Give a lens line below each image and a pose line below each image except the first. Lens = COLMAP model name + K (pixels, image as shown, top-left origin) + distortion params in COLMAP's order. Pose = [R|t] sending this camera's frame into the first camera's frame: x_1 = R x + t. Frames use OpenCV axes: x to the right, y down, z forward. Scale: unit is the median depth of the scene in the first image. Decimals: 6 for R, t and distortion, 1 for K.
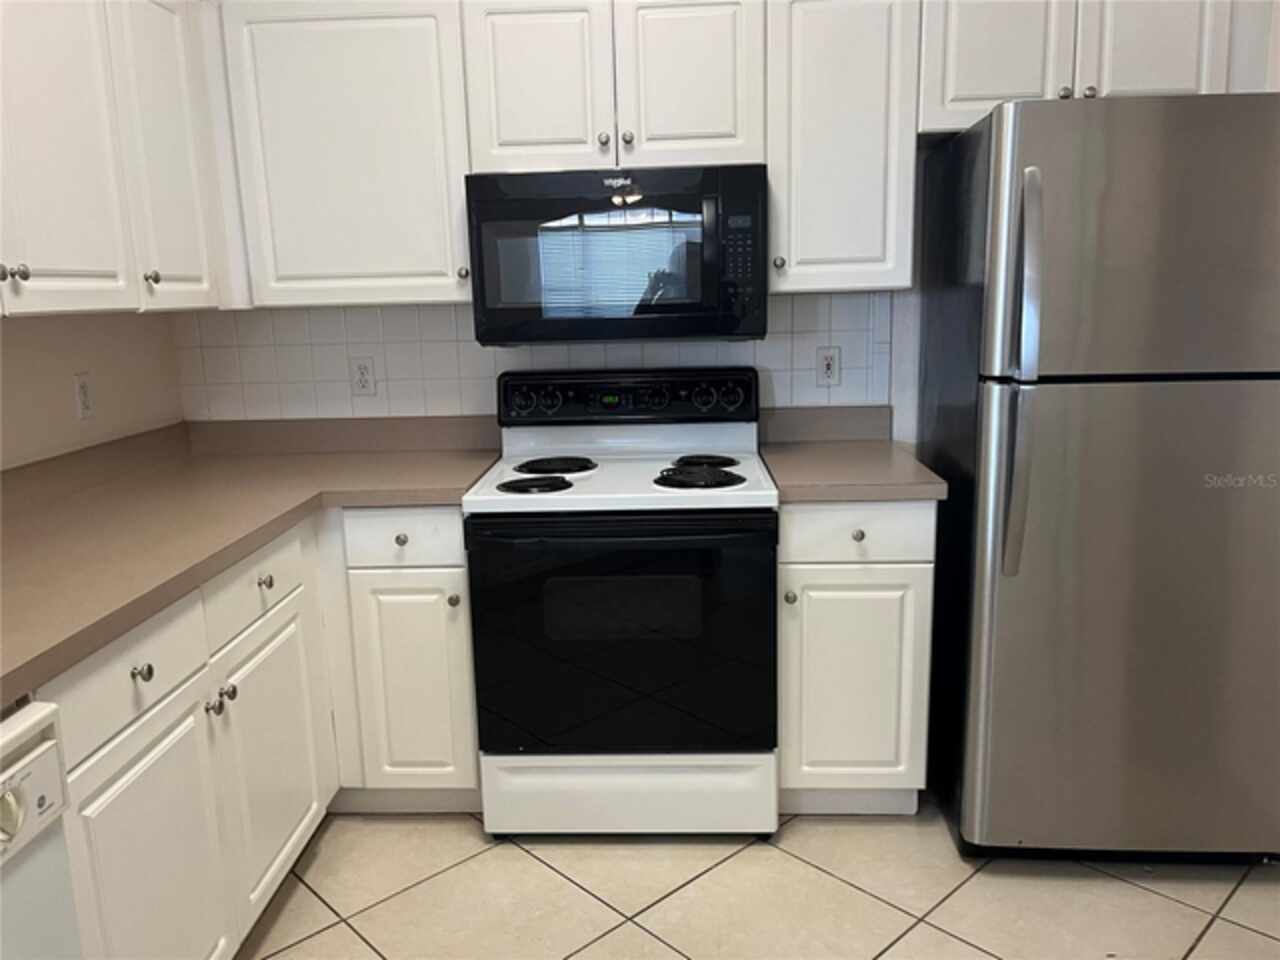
lens RADIAL K [[964.7, 0, 639.3], [0, 964.7, 485.5], [0, 0, 1]] dist [-0.002236, -0.002588]
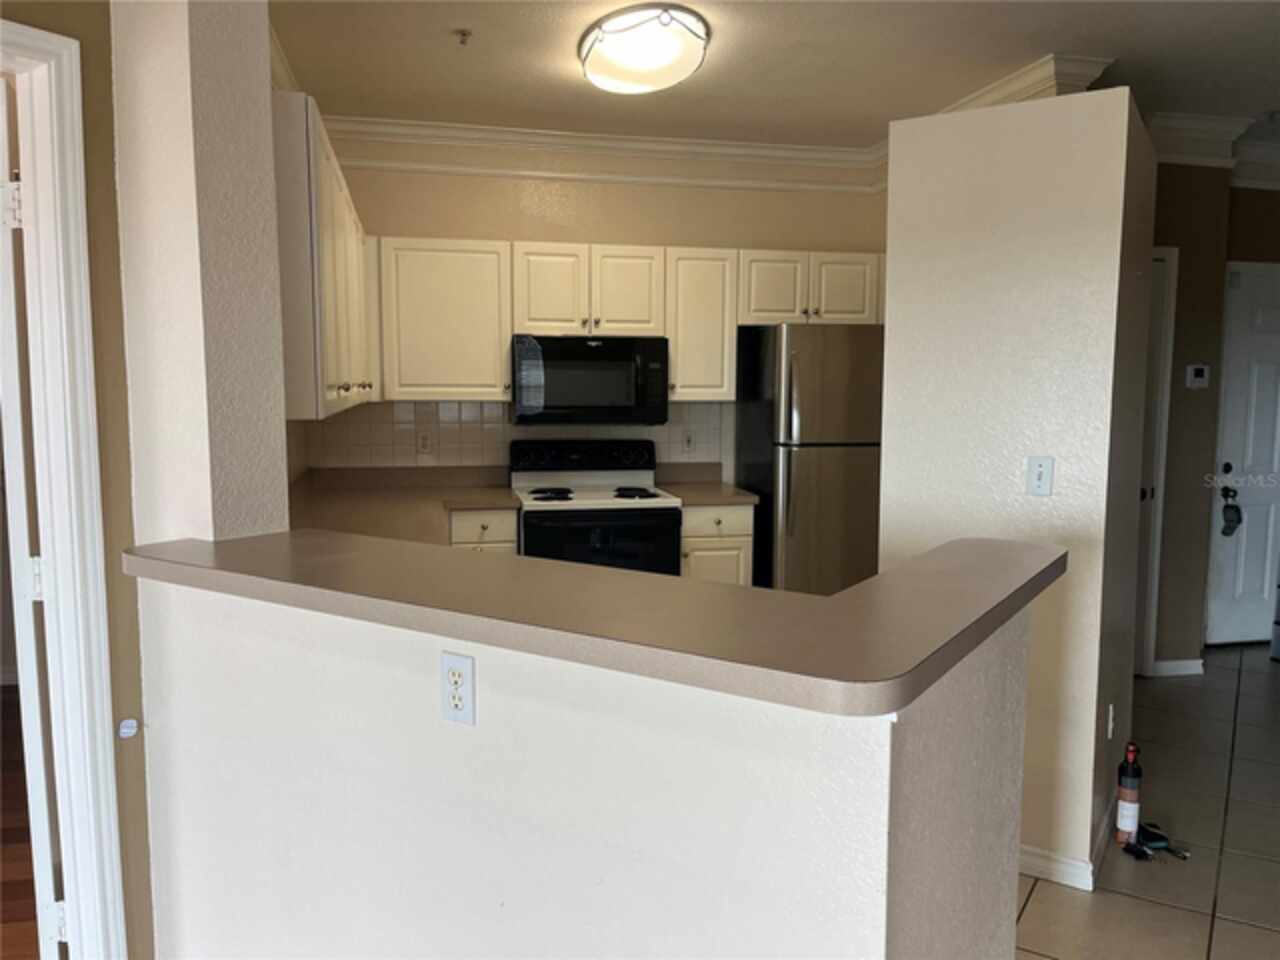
lens RADIAL K [[964.7, 0, 639.3], [0, 964.7, 478.7], [0, 0, 1]] dist [-0.002236, -0.002588]
pose [[0.968236, 0.008571, 0.249891, -0.408622], [0.017415, 0.994673, -0.101594, 0.153201], [-0.249431, 0.102719, 0.962929, -0.850810]]
